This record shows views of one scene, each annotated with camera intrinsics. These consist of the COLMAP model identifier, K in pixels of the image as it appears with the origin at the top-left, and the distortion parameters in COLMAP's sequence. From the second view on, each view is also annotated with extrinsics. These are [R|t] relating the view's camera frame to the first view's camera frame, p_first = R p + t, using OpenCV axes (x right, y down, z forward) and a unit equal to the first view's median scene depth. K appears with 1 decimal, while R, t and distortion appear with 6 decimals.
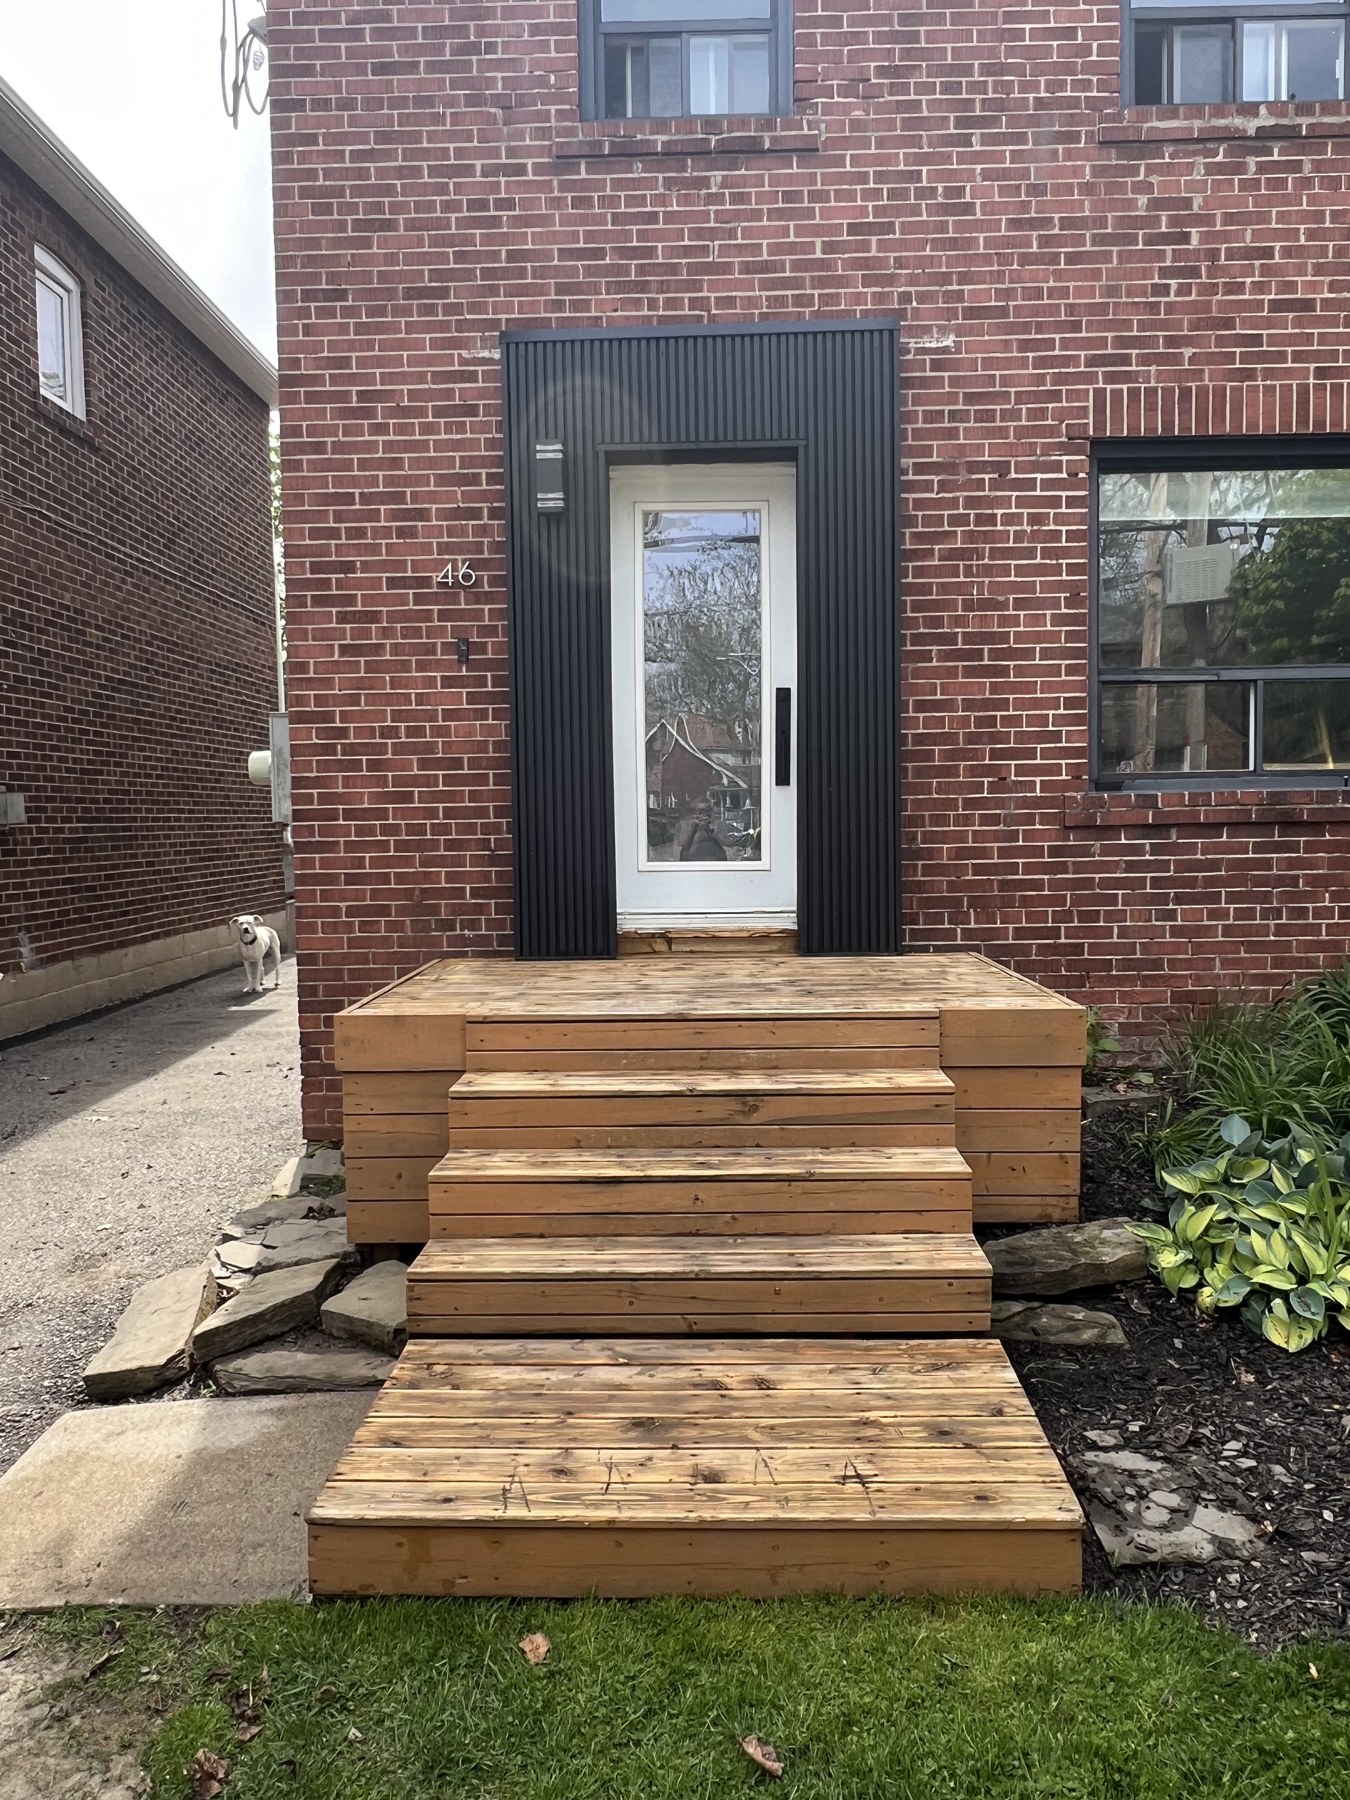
lens RADIAL K [[1342.8, 0, 672.8], [0, 1342.8, 893.9], [0, 0, 1]] dist [-0.013107, 0.009208]
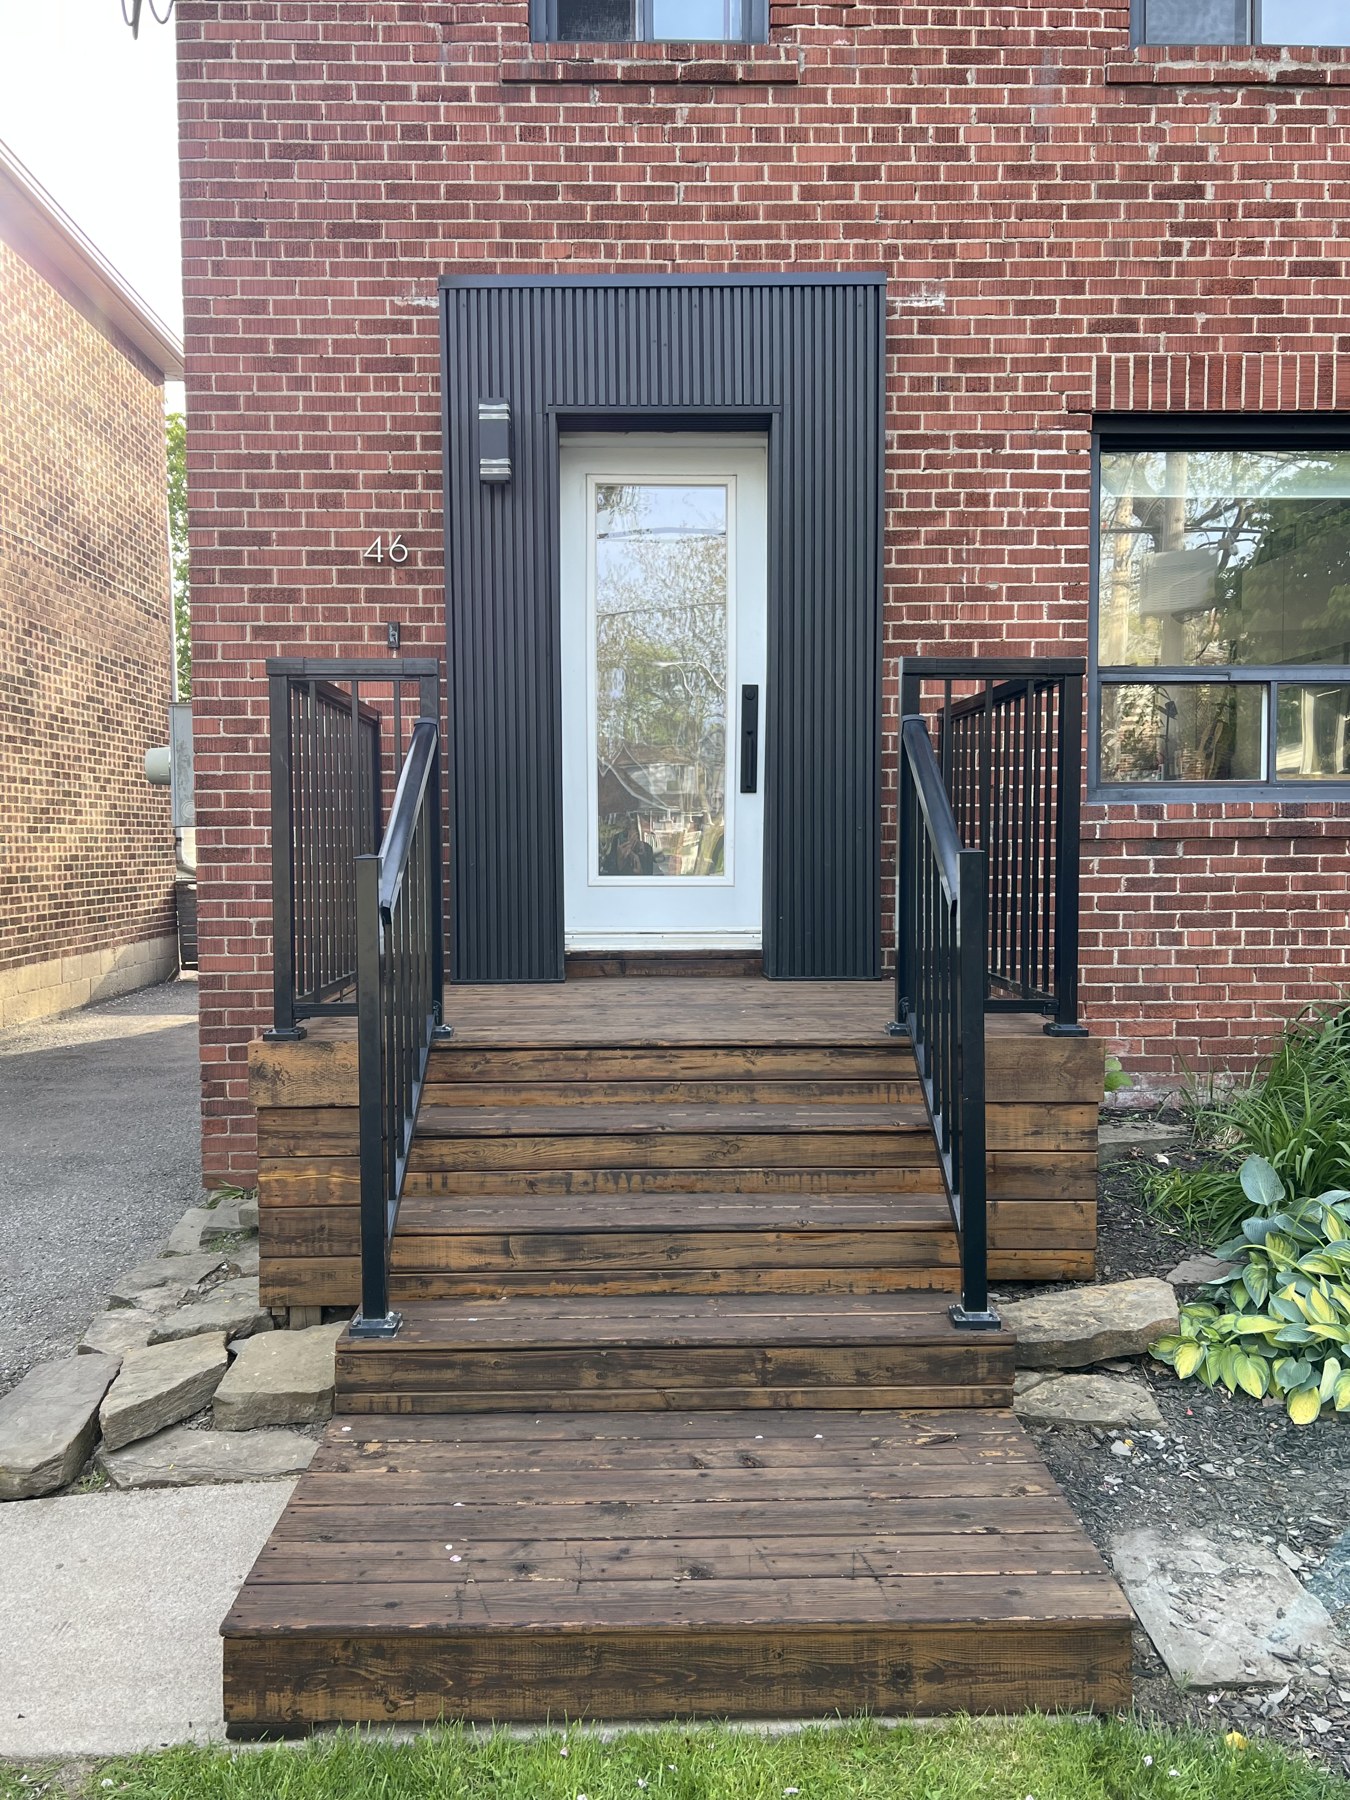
lens RADIAL K [[1342.8, 0, 678.9], [0, 1342.8, 907.8], [0, 0, 1]] dist [-0.013107, 0.009208]
pose [[0.999036, 0.007458, 0.043264, -0.004669], [-0.007326, 0.999968, -0.003224, 0.000332], [-0.043287, 0.002904, 0.999058, 0.108170]]
